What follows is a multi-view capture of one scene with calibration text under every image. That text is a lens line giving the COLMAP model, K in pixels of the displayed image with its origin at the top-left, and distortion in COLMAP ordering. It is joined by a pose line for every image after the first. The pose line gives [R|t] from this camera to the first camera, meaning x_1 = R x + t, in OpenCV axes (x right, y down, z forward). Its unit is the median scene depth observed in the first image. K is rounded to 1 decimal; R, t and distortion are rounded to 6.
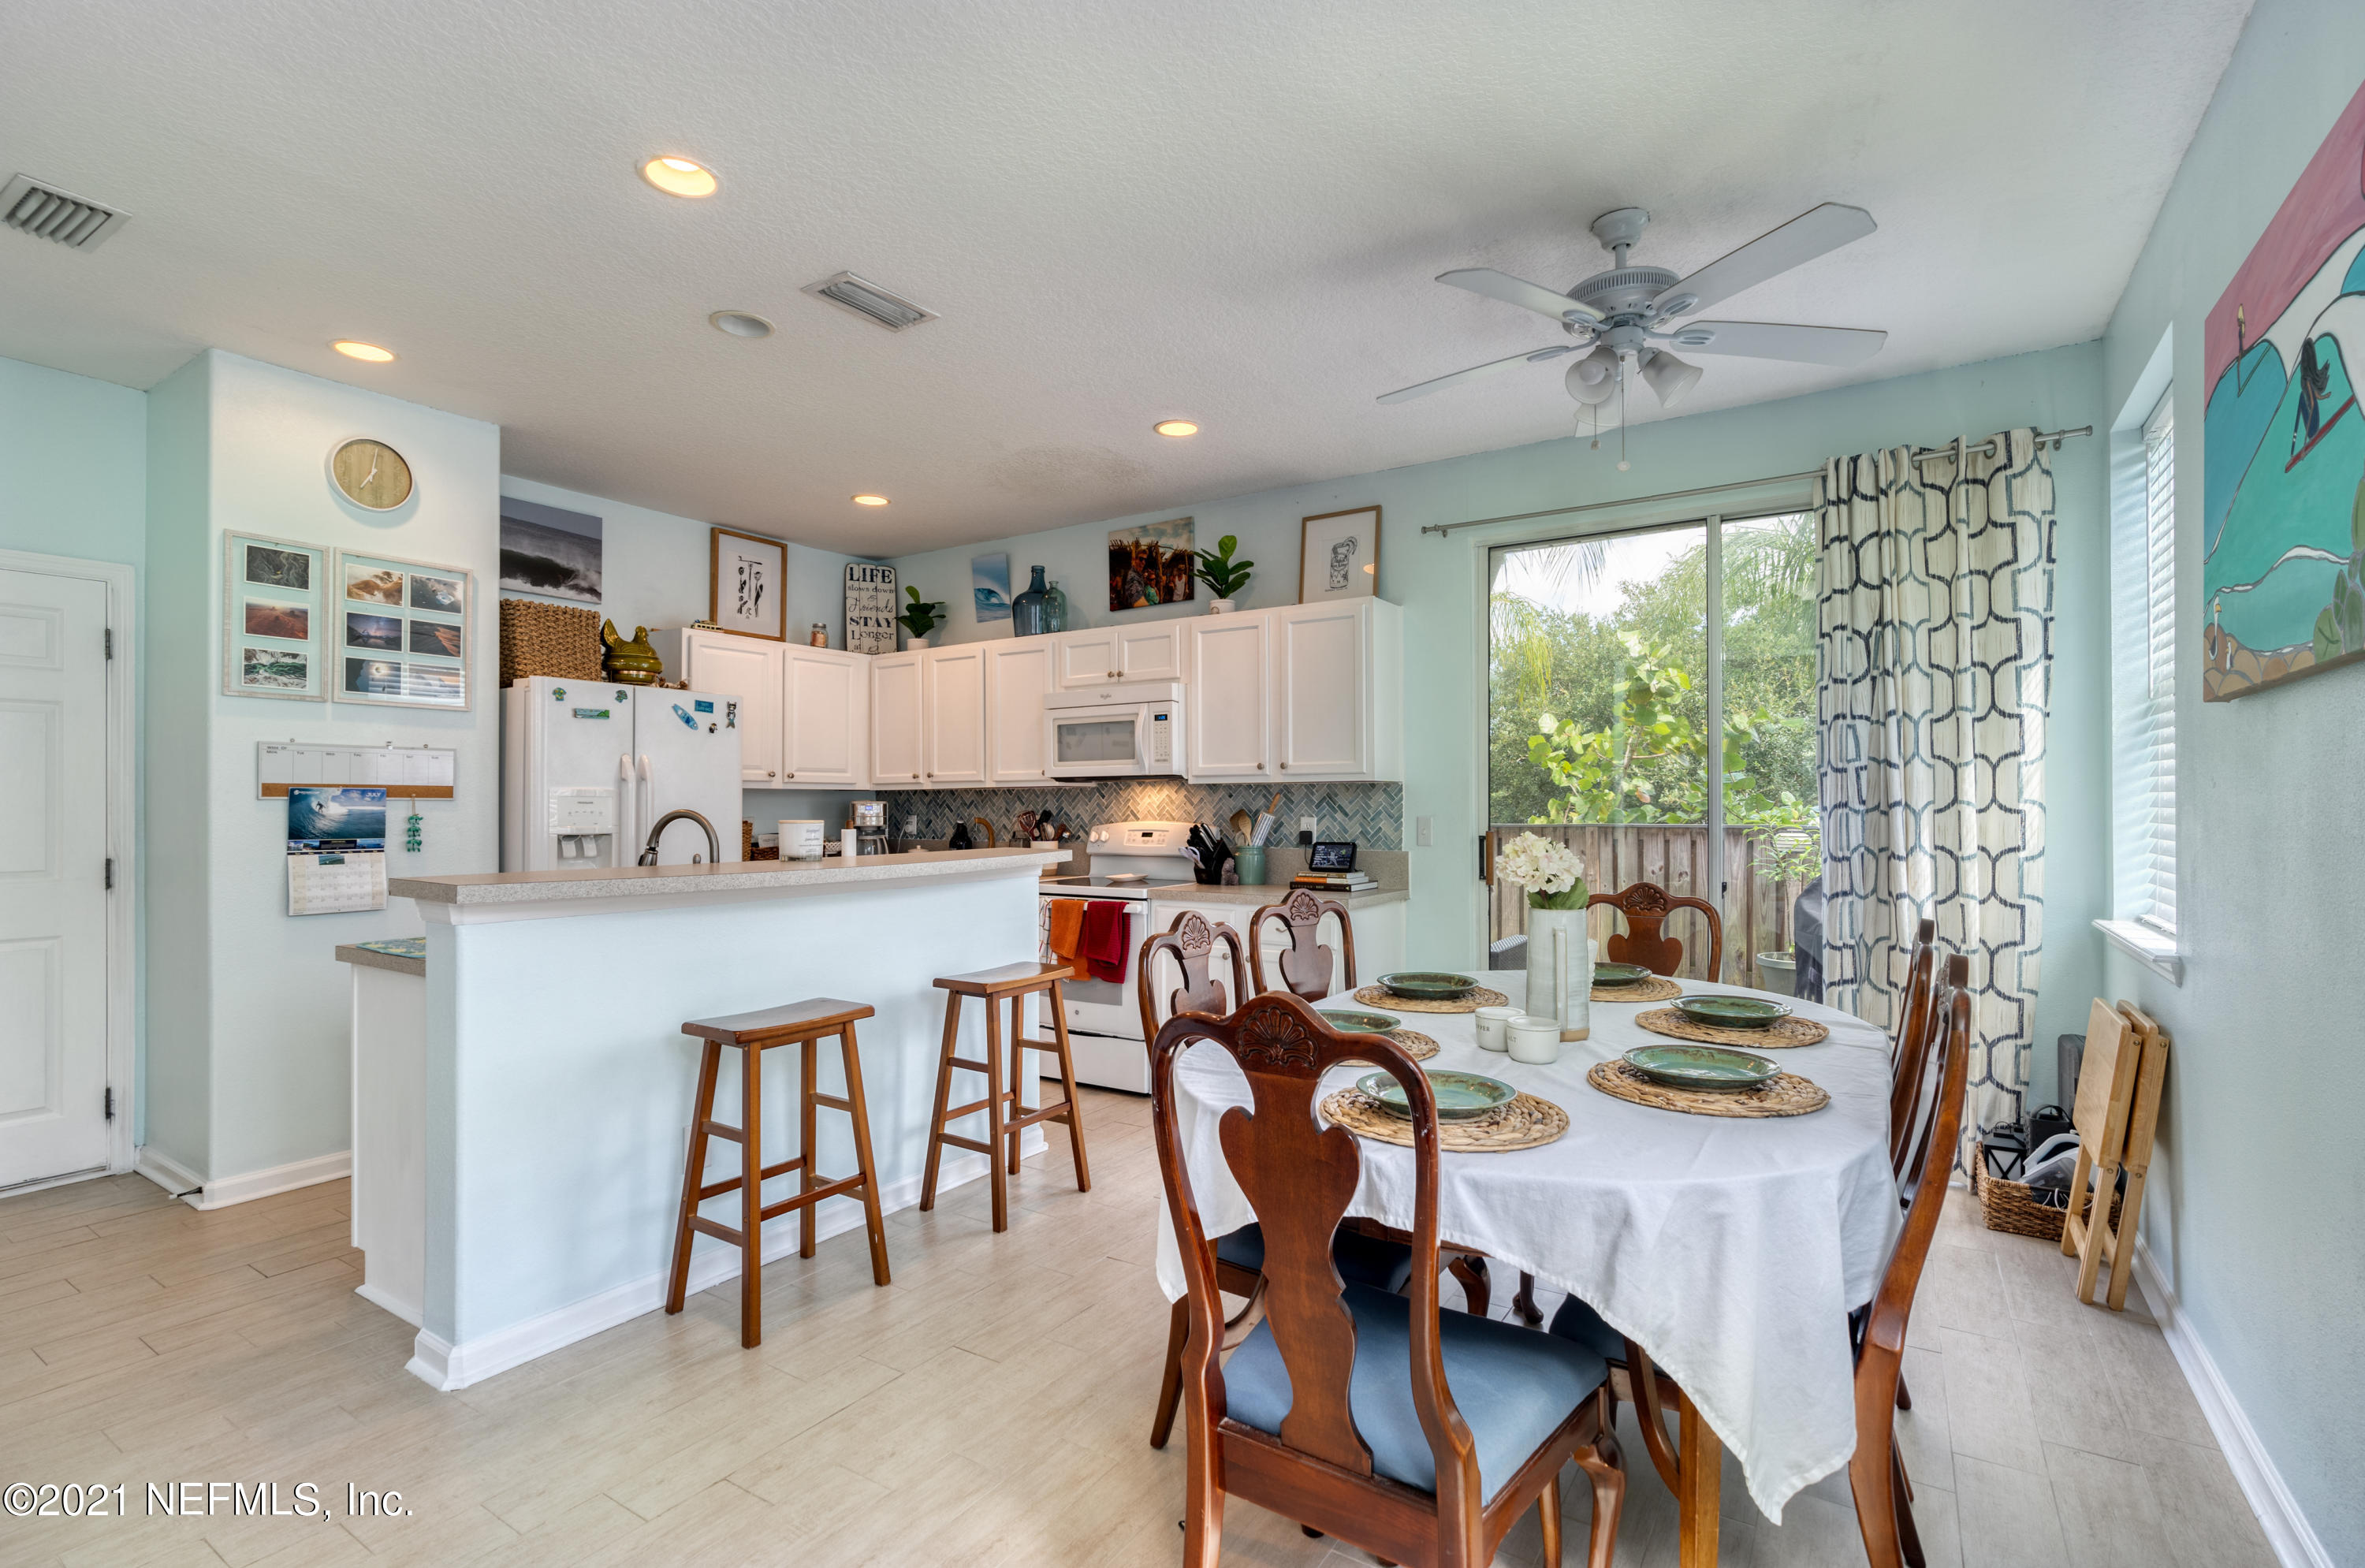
lens RADIAL K [[1080.3, 0, 1189.8], [0, 1080.3, 803.8], [0, 0, 1]] dist [-0.014311, 0.004998]
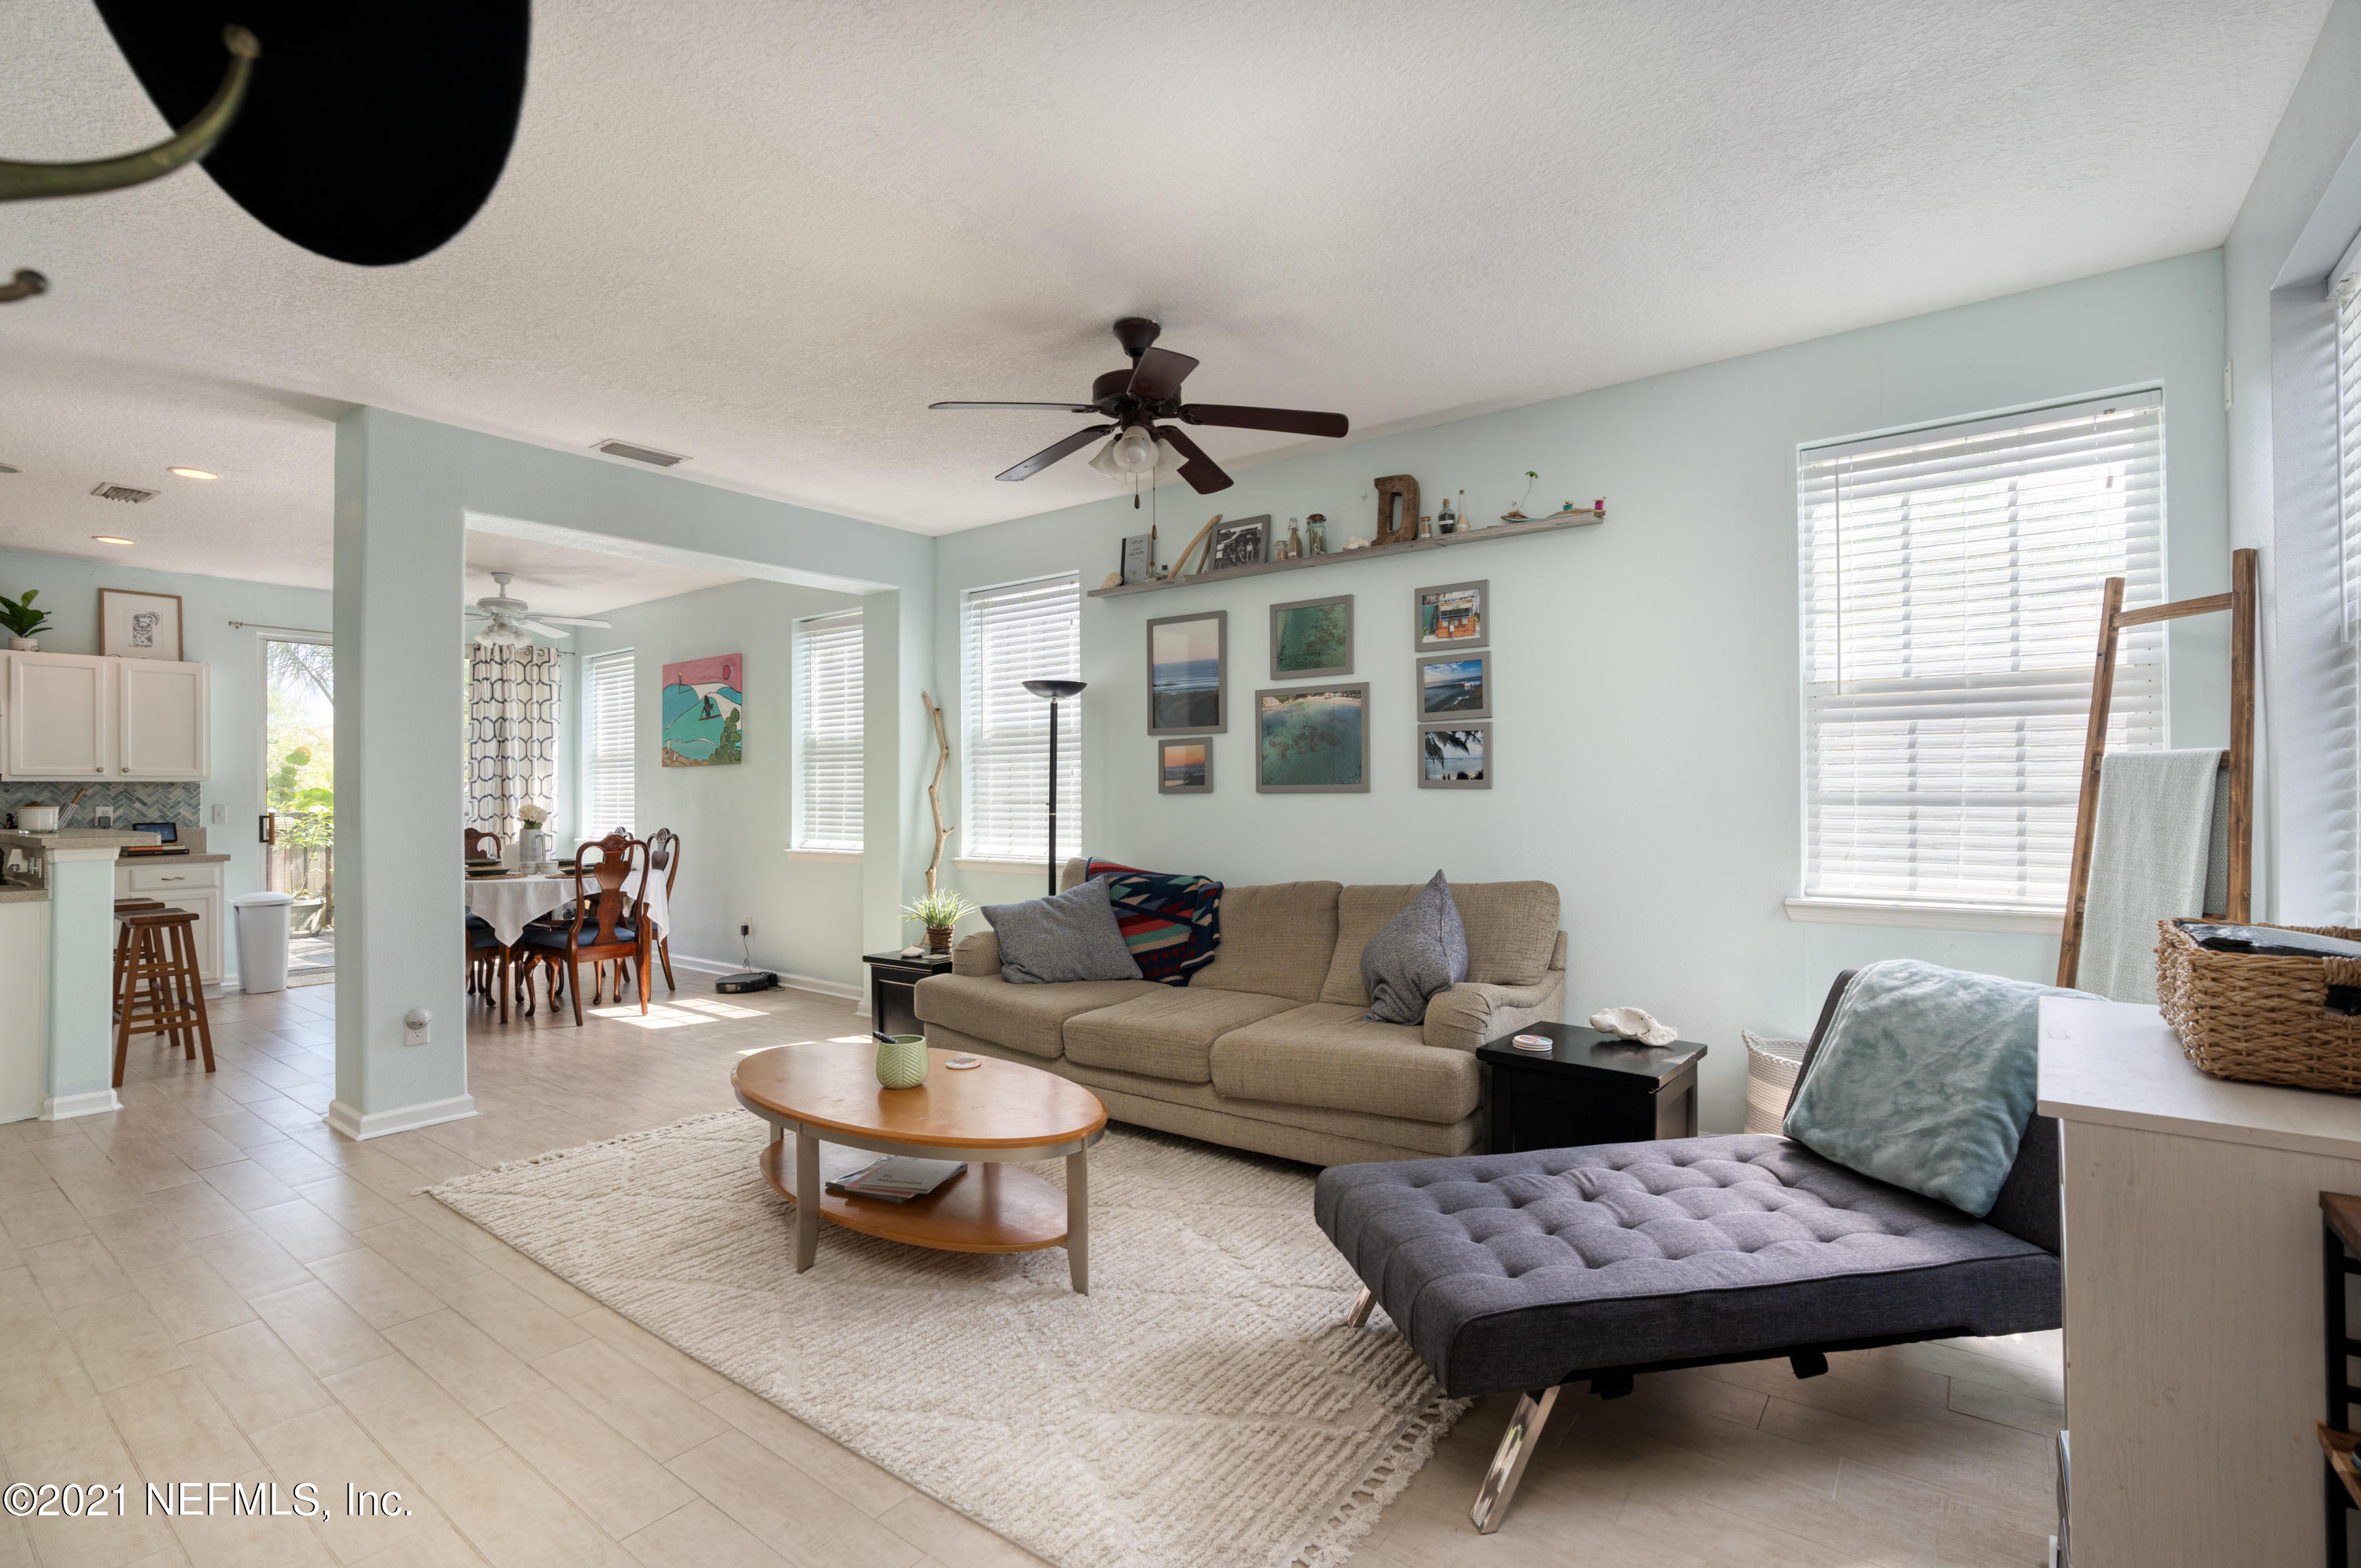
lens RADIAL K [[1078.3, 0, 1191.7], [0, 1078.3, 791.1], [0, 0, 1]] dist [-0.014311, 0.004998]
pose [[0.077818, 0.005339, 0.996953, -1.289564], [0.005253, 0.999970, -0.005765, 0.008934], [-0.996954, 0.005685, 0.077787, -0.550299]]
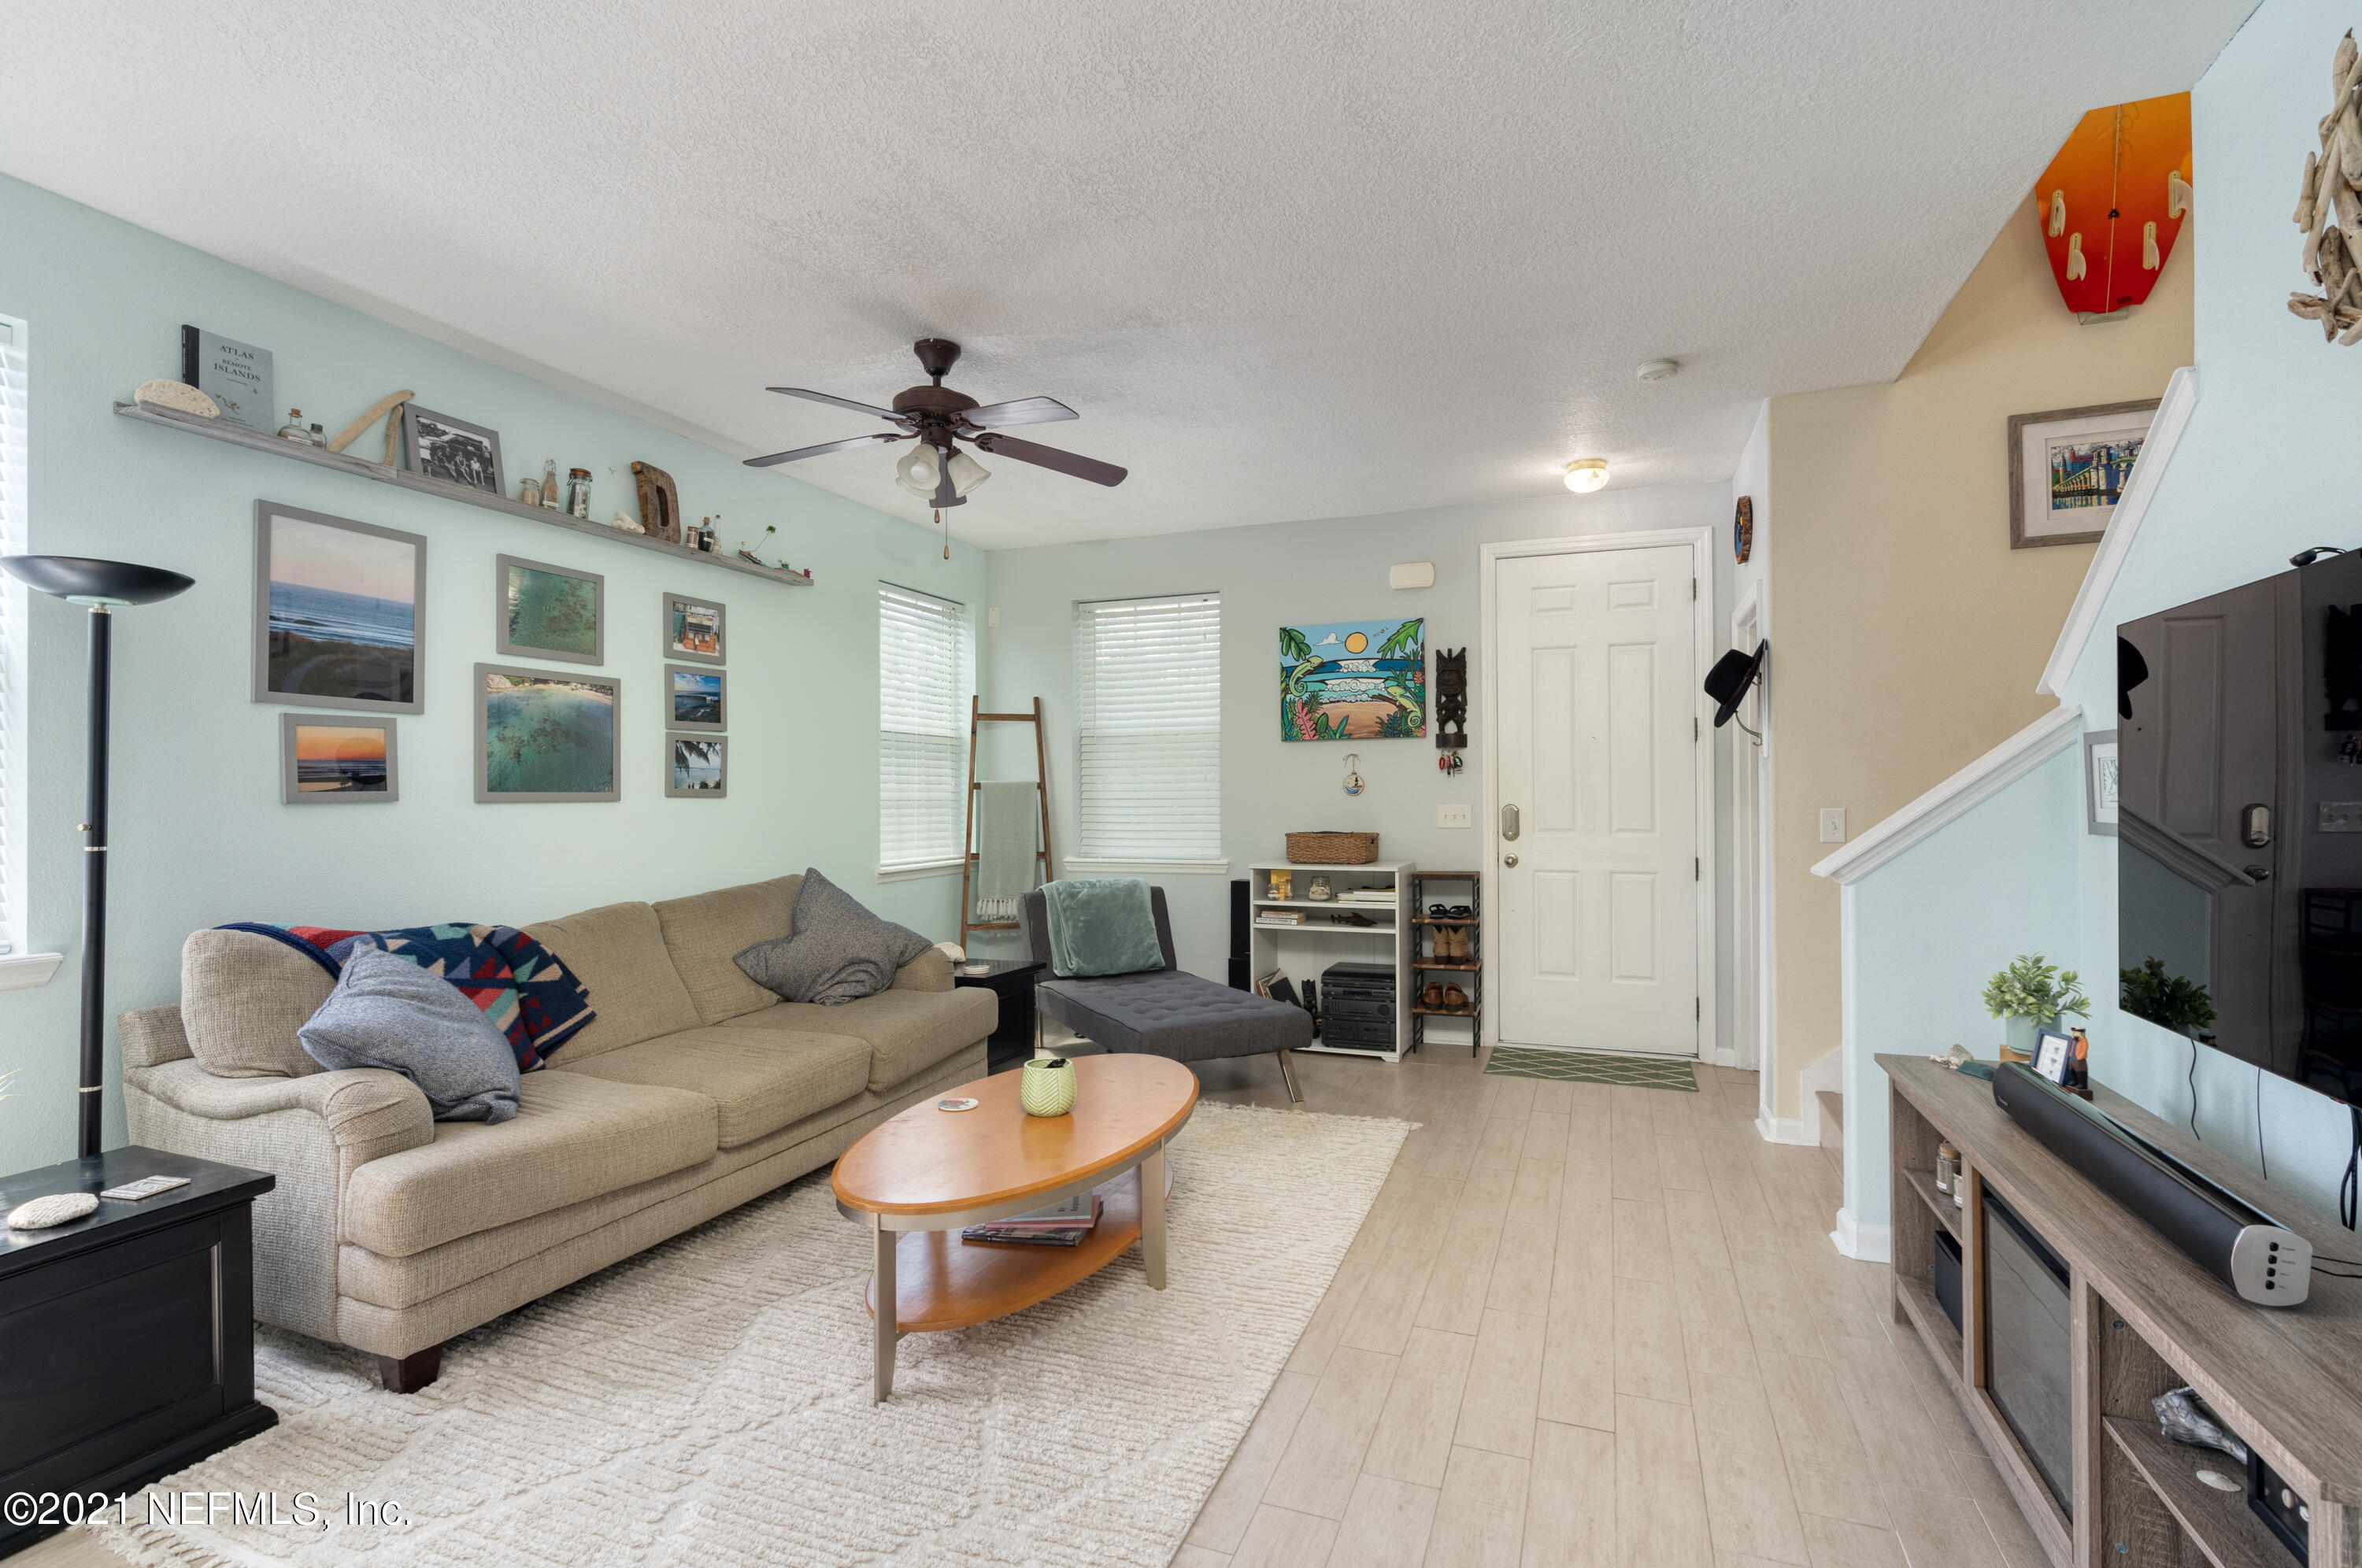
lens RADIAL K [[1078.8, 0, 1184.6], [0, 1078.8, 784.5], [0, 0, 1]] dist [-0.014311, 0.004998]
pose [[-0.982461, 0.005708, -0.186380, -0.540967], [0.007636, 0.999924, -0.009628, 0.003063], [0.186311, -0.010882, -0.982431, 0.375026]]
